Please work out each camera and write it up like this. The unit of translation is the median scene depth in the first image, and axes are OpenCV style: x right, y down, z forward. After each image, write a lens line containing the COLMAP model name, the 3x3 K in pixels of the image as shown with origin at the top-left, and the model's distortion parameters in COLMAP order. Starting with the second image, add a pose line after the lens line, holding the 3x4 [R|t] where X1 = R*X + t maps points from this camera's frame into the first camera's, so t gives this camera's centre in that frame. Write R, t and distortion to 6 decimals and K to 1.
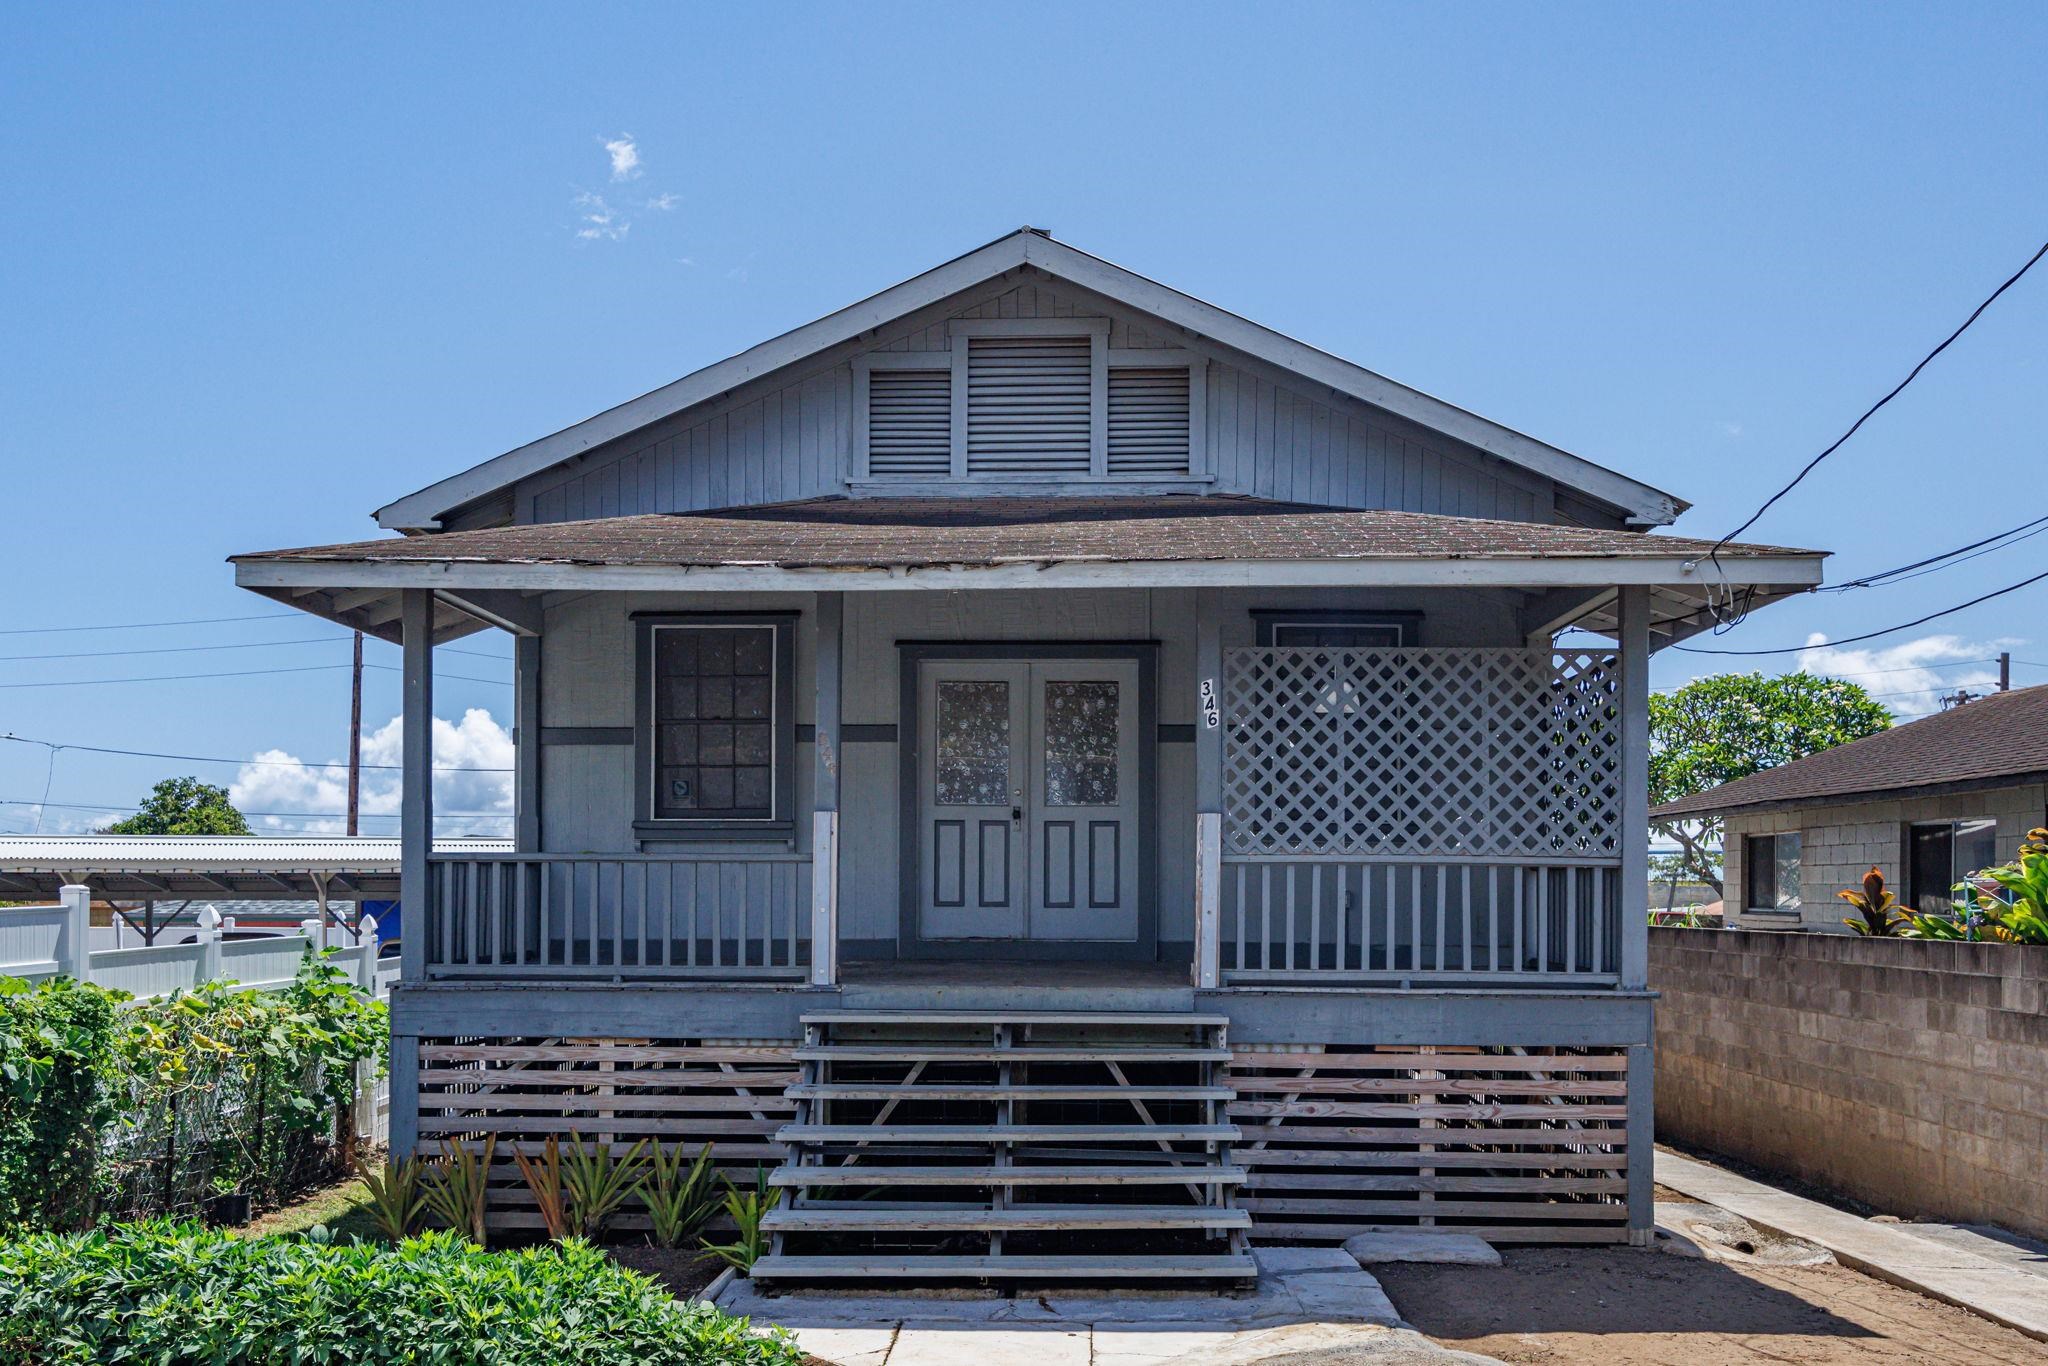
lens RADIAL K [[1788.6, 0, 969.0], [0, 1788.6, 881.9], [0, 0, 1]] dist [-0.002891, -0.003924]
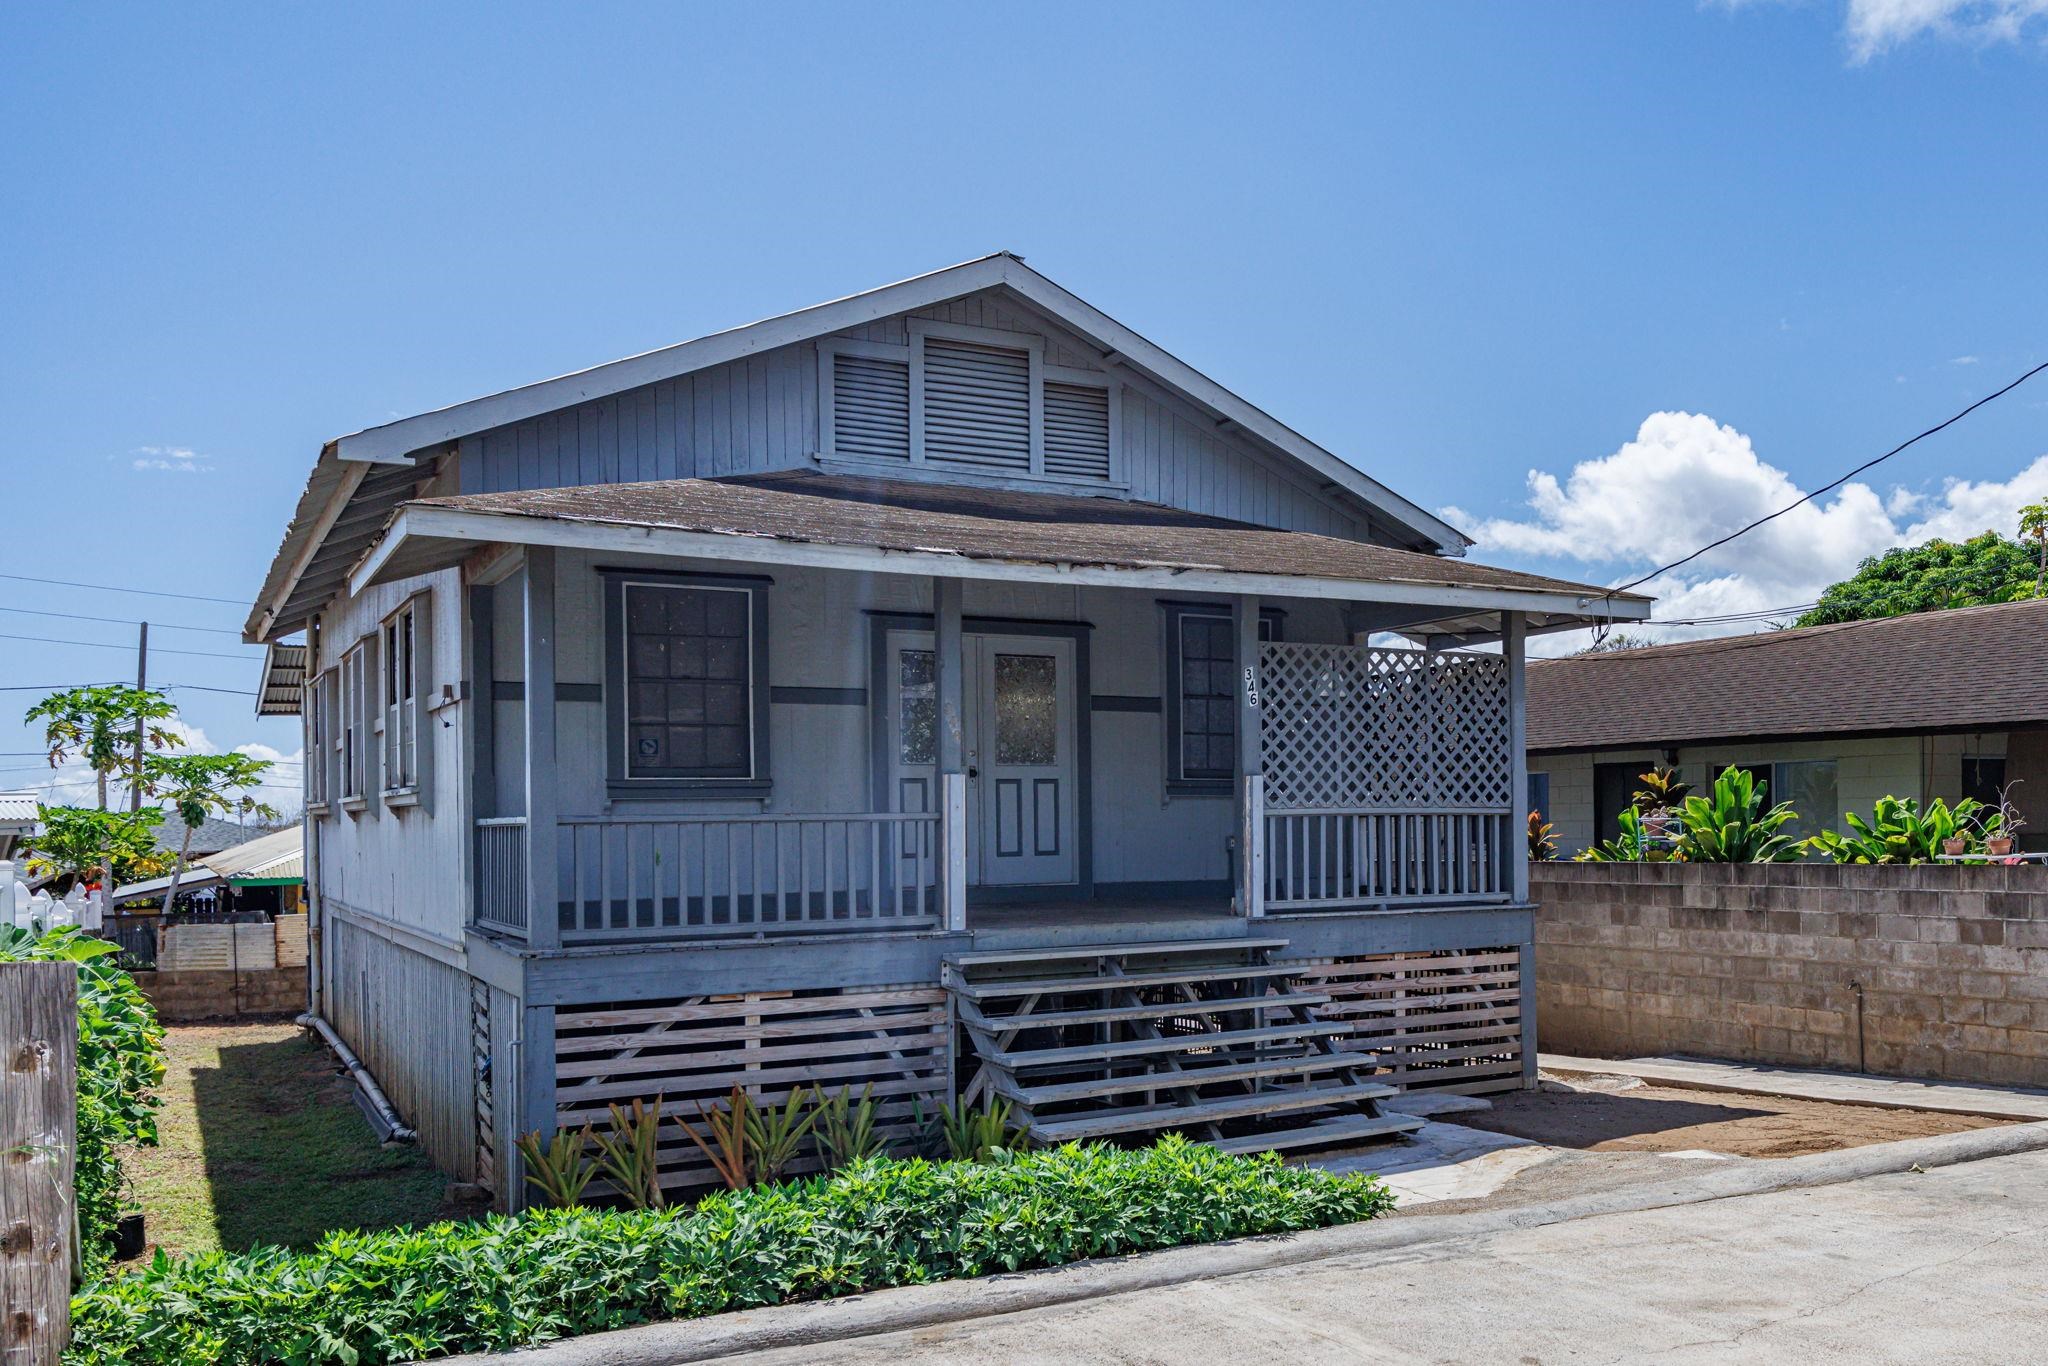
lens RADIAL K [[1798.4, 0, 1321.1], [0, 1798.4, 819.5], [0, 0, 1]] dist [-0.007146, 0.008640]
pose [[0.815163, -0.015196, 0.579032, -0.530770], [0.016598, 0.999858, 0.002872, -0.010504], [-0.578993, 0.007270, 0.815300, -0.037666]]
